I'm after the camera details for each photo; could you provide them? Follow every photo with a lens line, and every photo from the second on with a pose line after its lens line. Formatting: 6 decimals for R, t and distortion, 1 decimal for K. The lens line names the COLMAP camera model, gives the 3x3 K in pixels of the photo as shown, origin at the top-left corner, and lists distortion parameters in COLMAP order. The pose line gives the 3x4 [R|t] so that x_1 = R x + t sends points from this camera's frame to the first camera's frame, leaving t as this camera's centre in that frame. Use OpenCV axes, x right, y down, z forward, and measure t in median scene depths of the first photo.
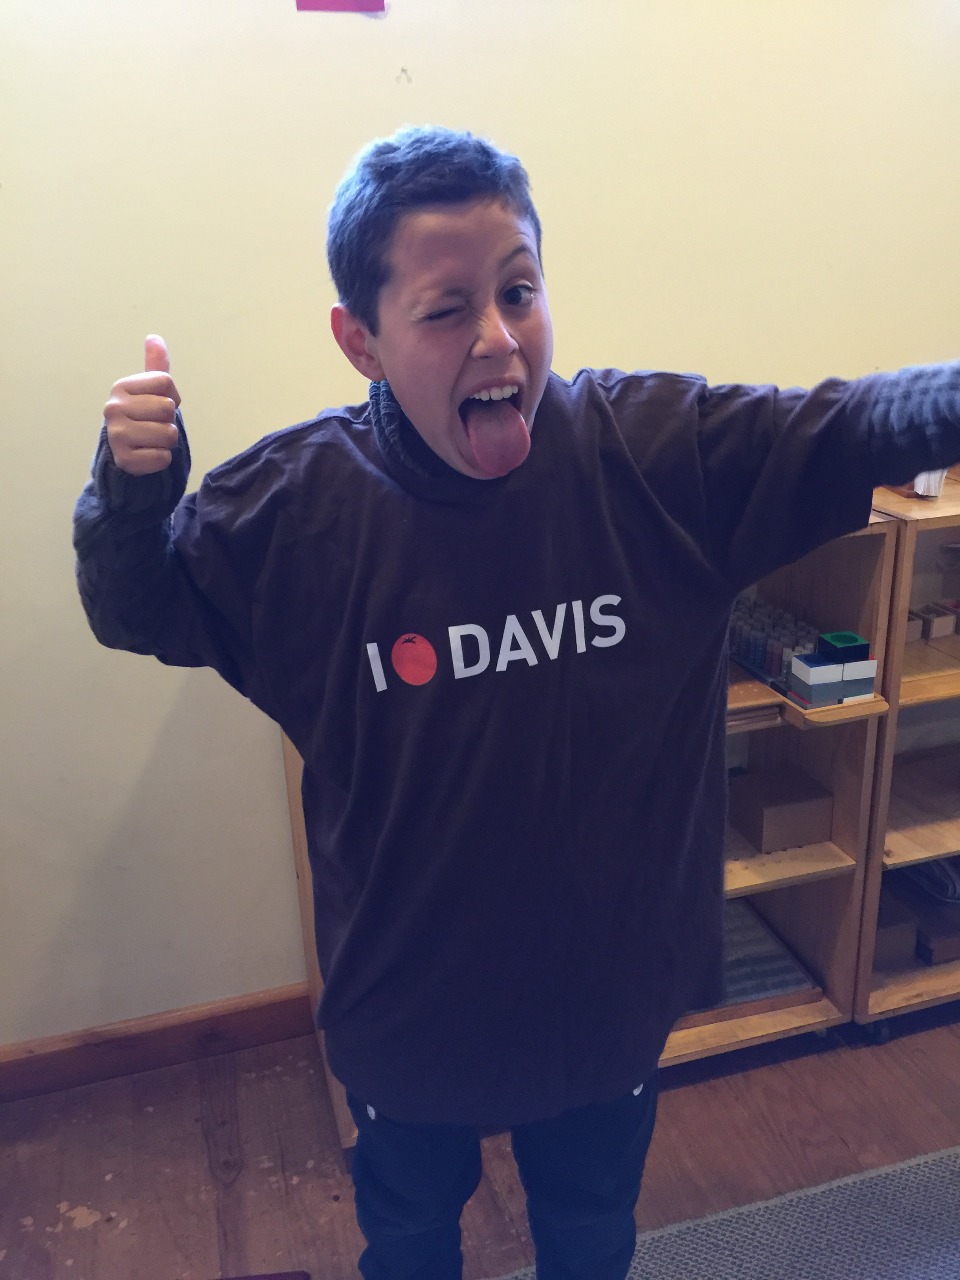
lens RADIAL K [[1117.3, 0, 480.0], [0, 1117.3, 640.0], [0, 0, 1]] dist [0.097120, -0.110175]
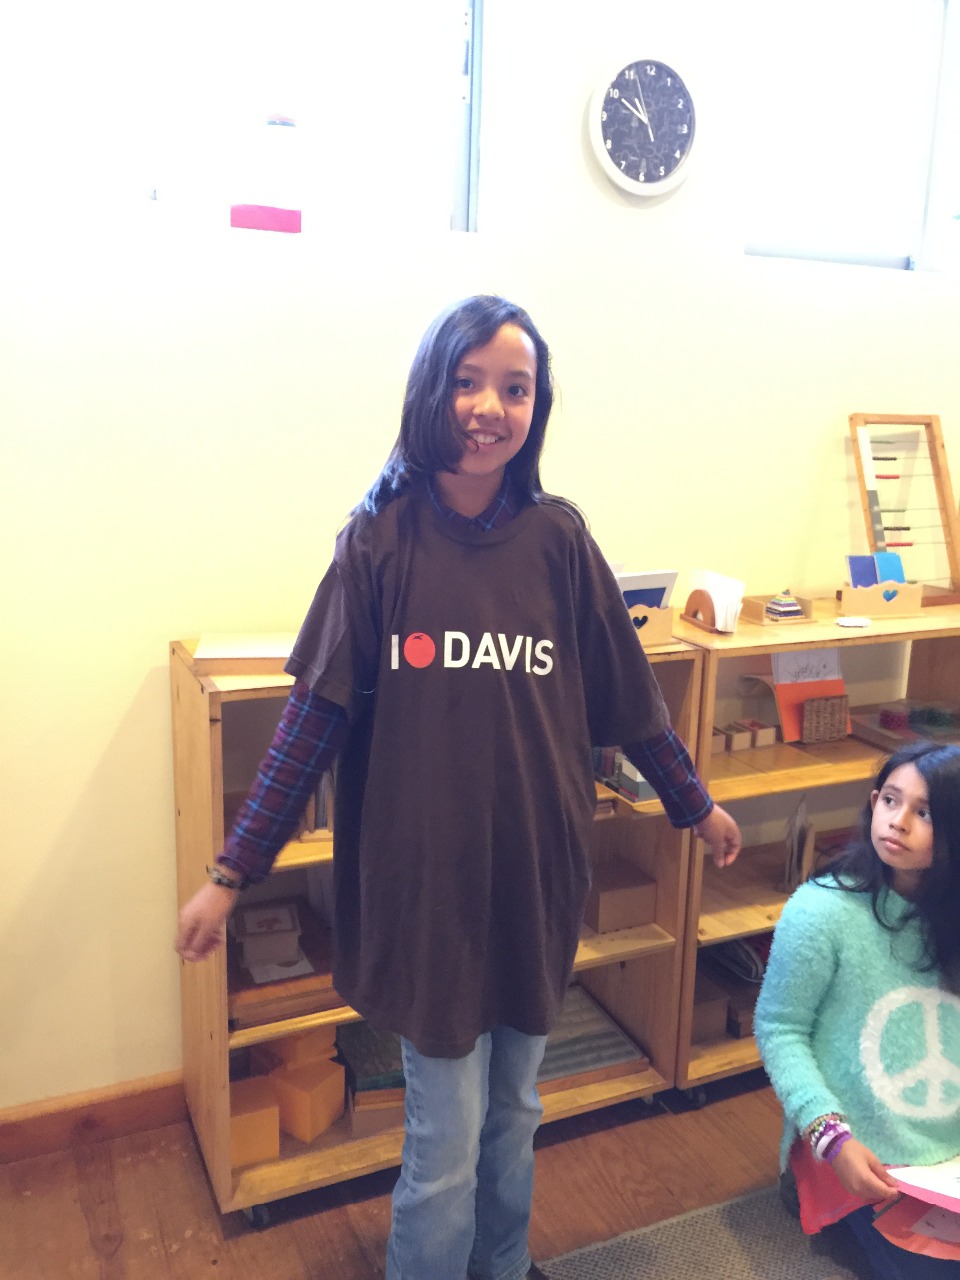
lens RADIAL K [[1121.8, 0, 480.0], [0, 1121.8, 640.0], [0, 0, 1]] dist [0.100590, -0.141503]
pose [[0.987864, 0.029144, 0.152560, -0.055774], [-0.008105, 0.990572, -0.136750, 0.050847], [-0.155107, 0.133854, 0.978787, -0.157066]]
